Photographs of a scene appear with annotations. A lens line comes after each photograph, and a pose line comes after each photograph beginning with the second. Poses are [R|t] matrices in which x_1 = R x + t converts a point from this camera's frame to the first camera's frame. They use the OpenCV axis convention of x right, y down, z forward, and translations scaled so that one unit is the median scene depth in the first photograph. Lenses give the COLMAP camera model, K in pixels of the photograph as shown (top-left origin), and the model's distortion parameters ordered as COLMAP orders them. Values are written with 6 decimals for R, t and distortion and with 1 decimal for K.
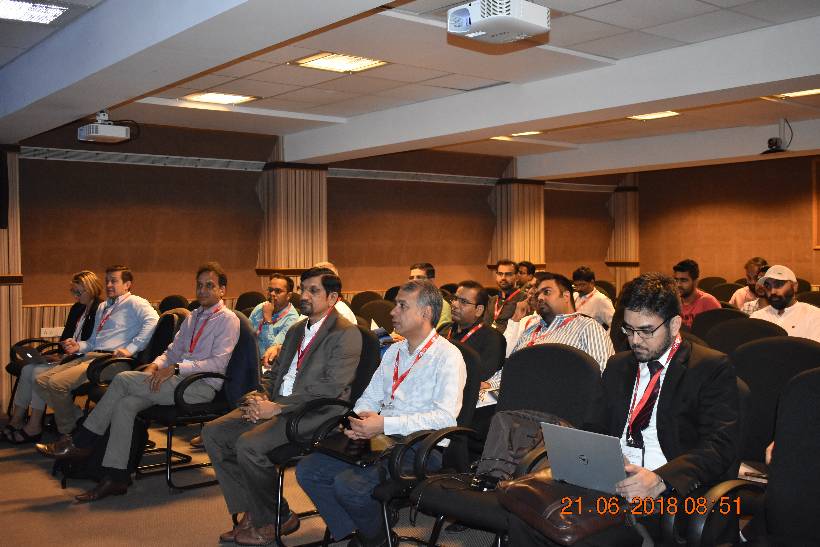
lens RADIAL K [[861.5, 0, 406.8], [0, 861.5, 272.7], [0, 0, 1]] dist [-0.086008, 0.000000]
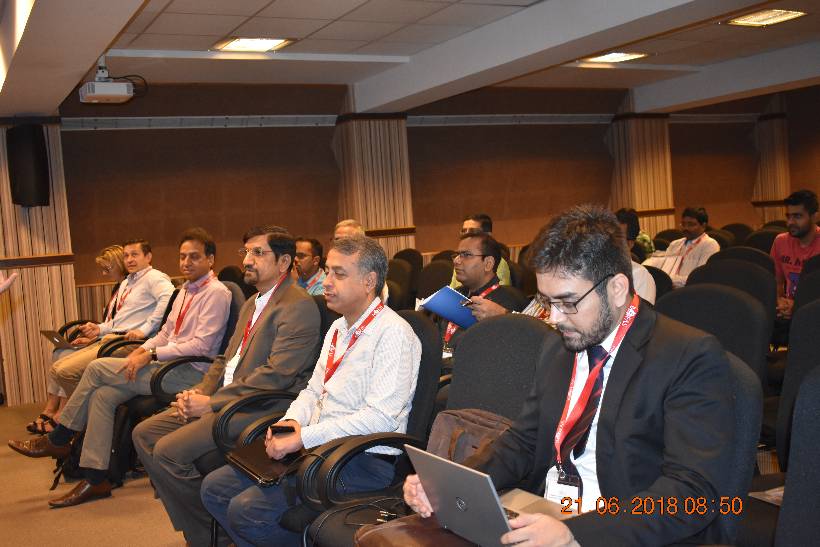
lens RADIAL K [[861.5, 0, 412.1], [0, 861.5, 267.9], [0, 0, 1]] dist [-0.086008, 0.000000]
pose [[0.978953, -0.049067, -0.198098, 0.107683], [0.057192, 0.997732, 0.035502, 0.007006], [0.195906, -0.046084, 0.979539, 0.139895]]
